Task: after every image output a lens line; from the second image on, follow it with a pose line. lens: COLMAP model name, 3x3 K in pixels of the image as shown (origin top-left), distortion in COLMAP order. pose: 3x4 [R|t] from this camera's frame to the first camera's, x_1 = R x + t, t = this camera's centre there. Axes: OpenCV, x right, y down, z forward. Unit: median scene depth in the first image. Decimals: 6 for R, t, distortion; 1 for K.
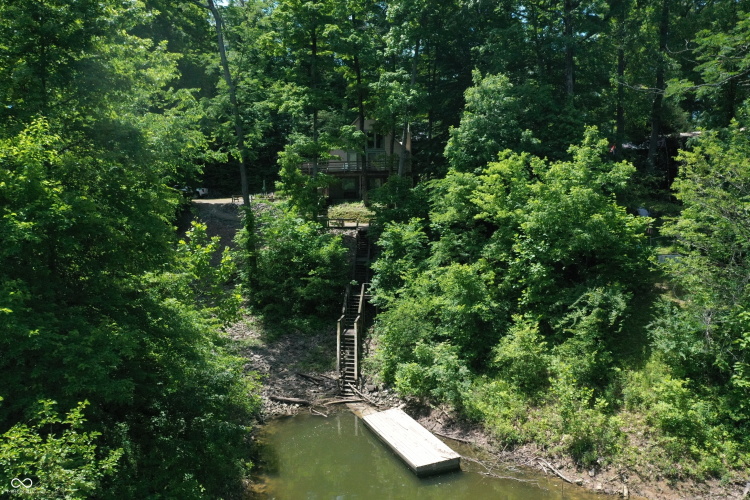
lens RADIAL K [[608.3, 0, 375.0], [0, 608.3, 250.0], [0, 0, 1]] dist [0.002029, 0.000366]
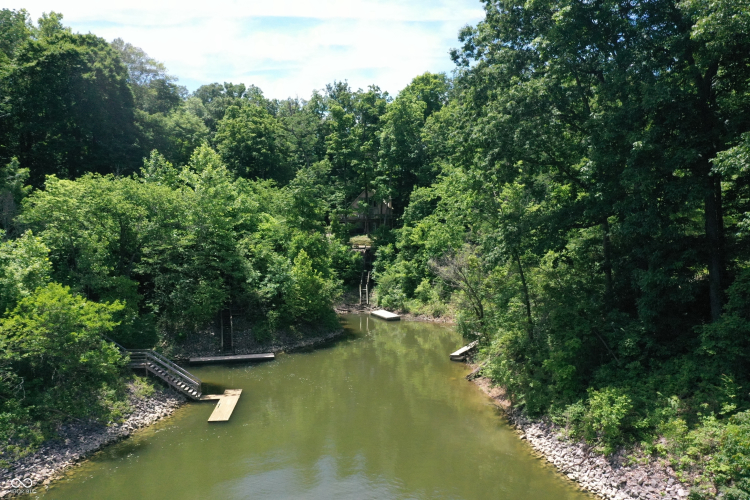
lens RADIAL K [[608.3, 0, 375.0], [0, 608.3, 250.0], [0, 0, 1]] dist [0.002029, 0.000366]
pose [[0.999955, -0.001580, 0.009310, -0.020052], [0.001897, 0.999417, -0.034083, 0.058292], [-0.009251, 0.034099, 0.999376, -1.536693]]
